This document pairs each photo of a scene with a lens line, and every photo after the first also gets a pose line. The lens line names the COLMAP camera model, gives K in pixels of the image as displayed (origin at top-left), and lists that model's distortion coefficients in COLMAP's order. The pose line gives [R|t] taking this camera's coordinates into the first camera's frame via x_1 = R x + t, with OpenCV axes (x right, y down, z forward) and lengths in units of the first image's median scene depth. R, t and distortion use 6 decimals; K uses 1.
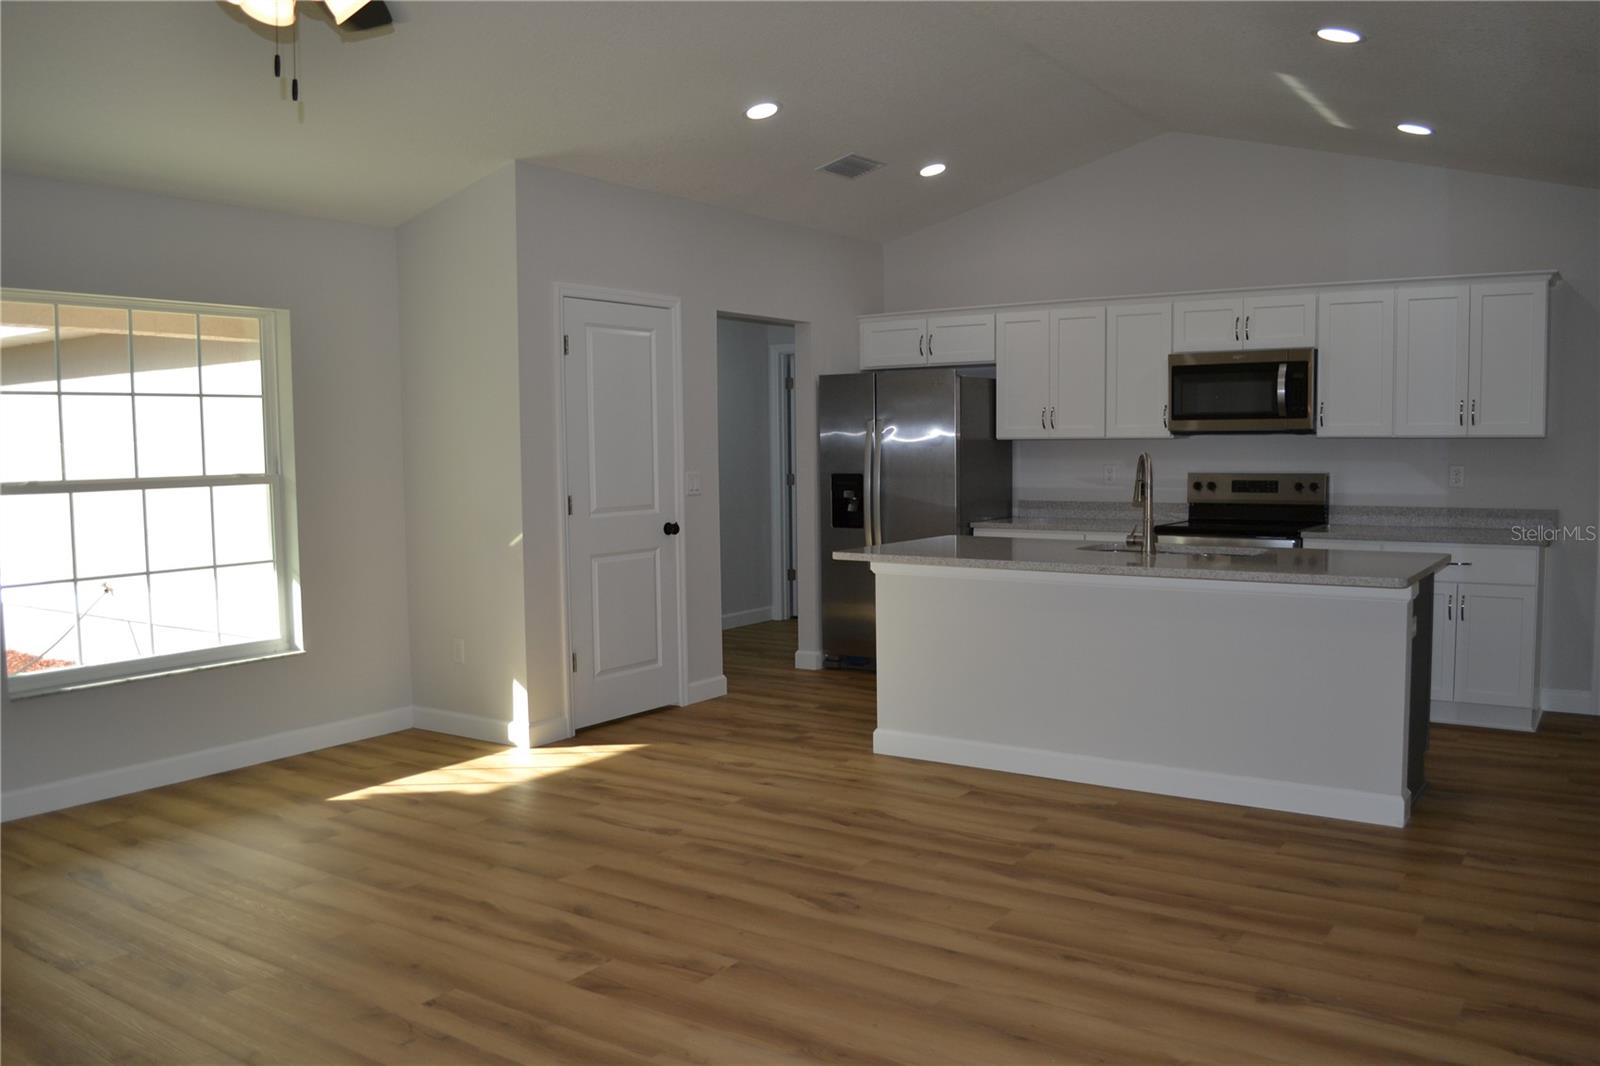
lens RADIAL K [[1287.2, 0, 807.1], [0, 1287.2, 543.1], [0, 0, 1]] dist [-0.084279, 0.014542]
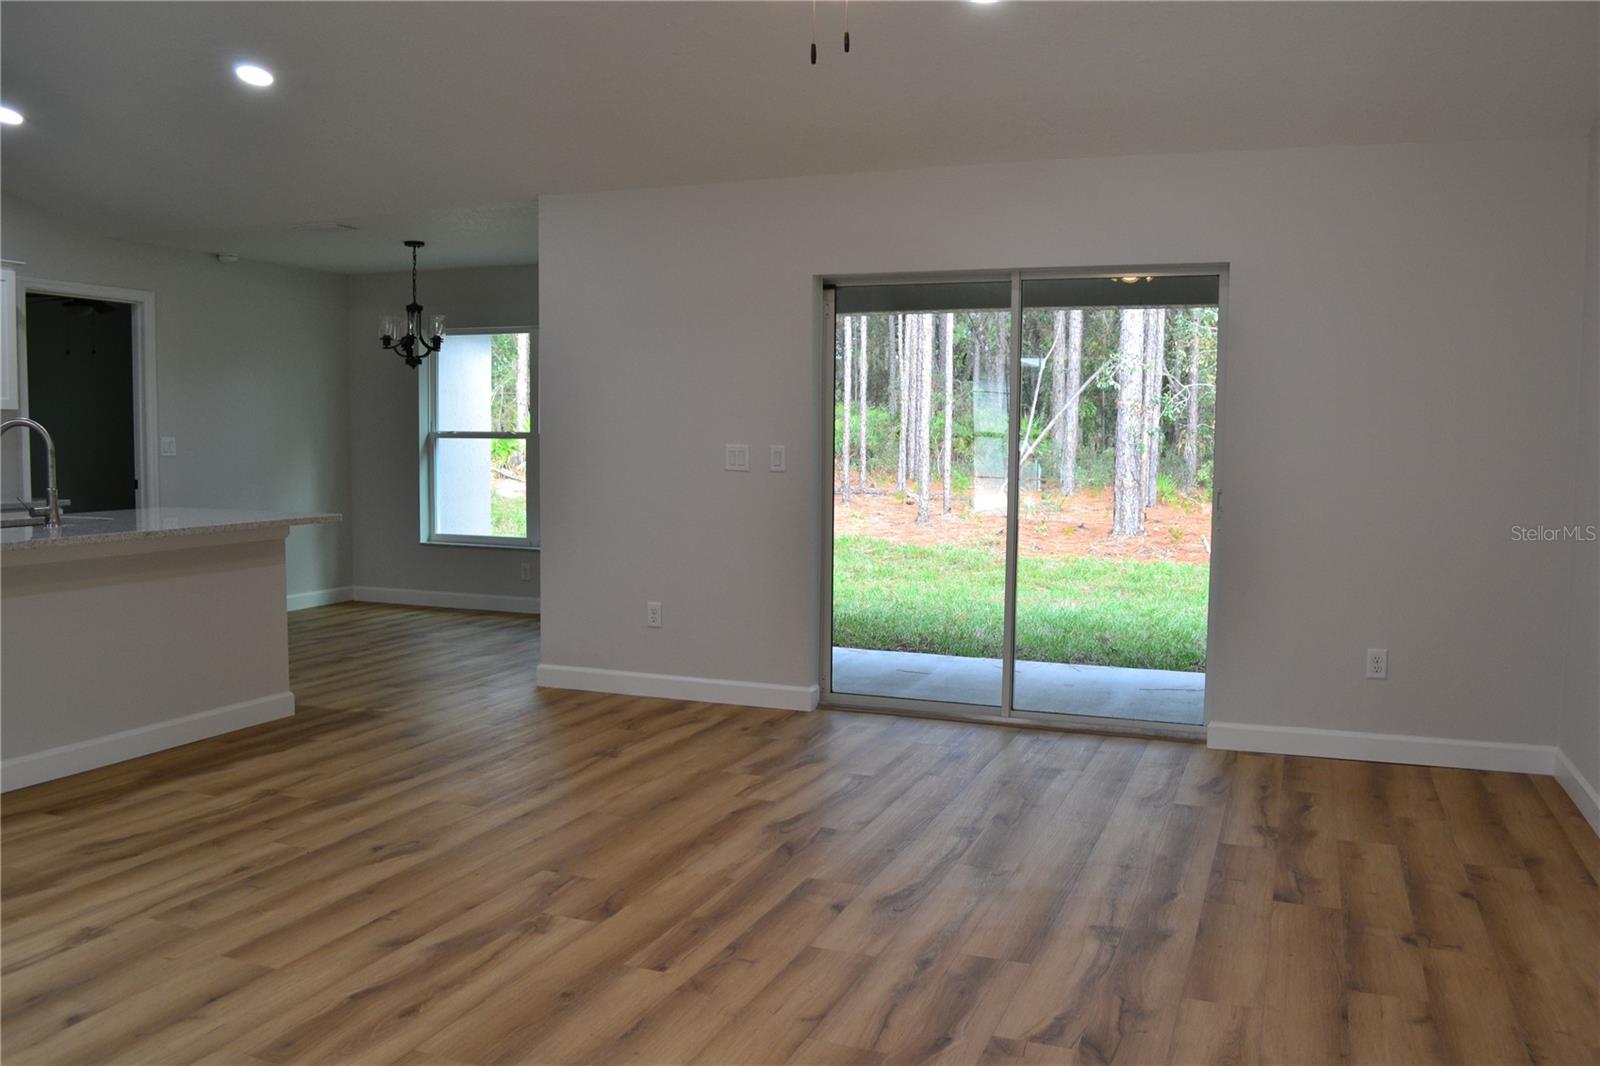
lens RADIAL K [[1287.2, 0, 809.1], [0, 1287.2, 536.2], [0, 0, 1]] dist [-0.084279, 0.014542]
pose [[-0.224547, -0.070153, 0.971935, -0.642852], [0.068029, 0.993843, 0.087451, -0.022589], [-0.972086, 0.085756, -0.218392, 0.551495]]
